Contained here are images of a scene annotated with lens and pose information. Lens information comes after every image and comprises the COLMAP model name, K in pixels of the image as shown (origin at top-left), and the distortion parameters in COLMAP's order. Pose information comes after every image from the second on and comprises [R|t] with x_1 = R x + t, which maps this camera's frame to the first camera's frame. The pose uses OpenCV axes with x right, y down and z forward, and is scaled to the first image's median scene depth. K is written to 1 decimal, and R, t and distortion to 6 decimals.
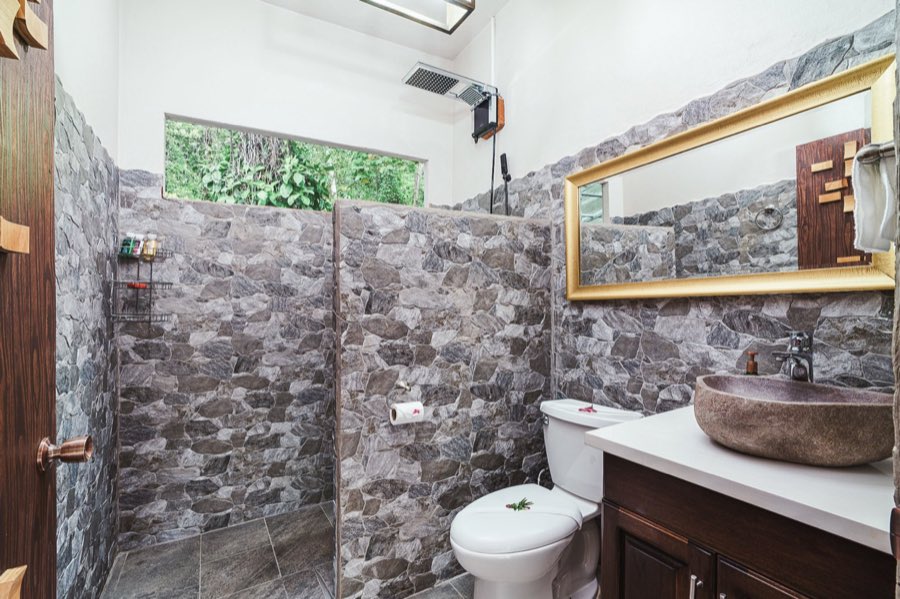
lens RADIAL K [[417.3, 0, 445.8], [0, 417.3, 289.6], [0, 0, 1]] dist [-0.001249, 0.000690]
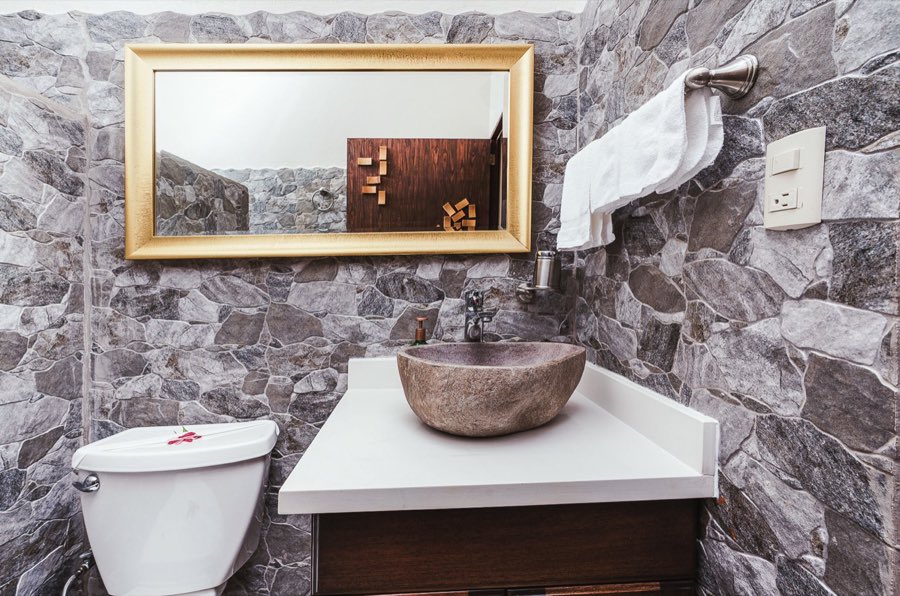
lens RADIAL K [[417.3, 0, 445.8], [0, 417.3, 288.1], [0, 0, 1]] dist [-0.001249, 0.000690]
pose [[0.456107, 0.006208, 0.889903, -0.022352], [-0.026544, 0.999626, 0.006631, 0.053570], [-0.889529, -0.026646, 0.456101, 0.369572]]
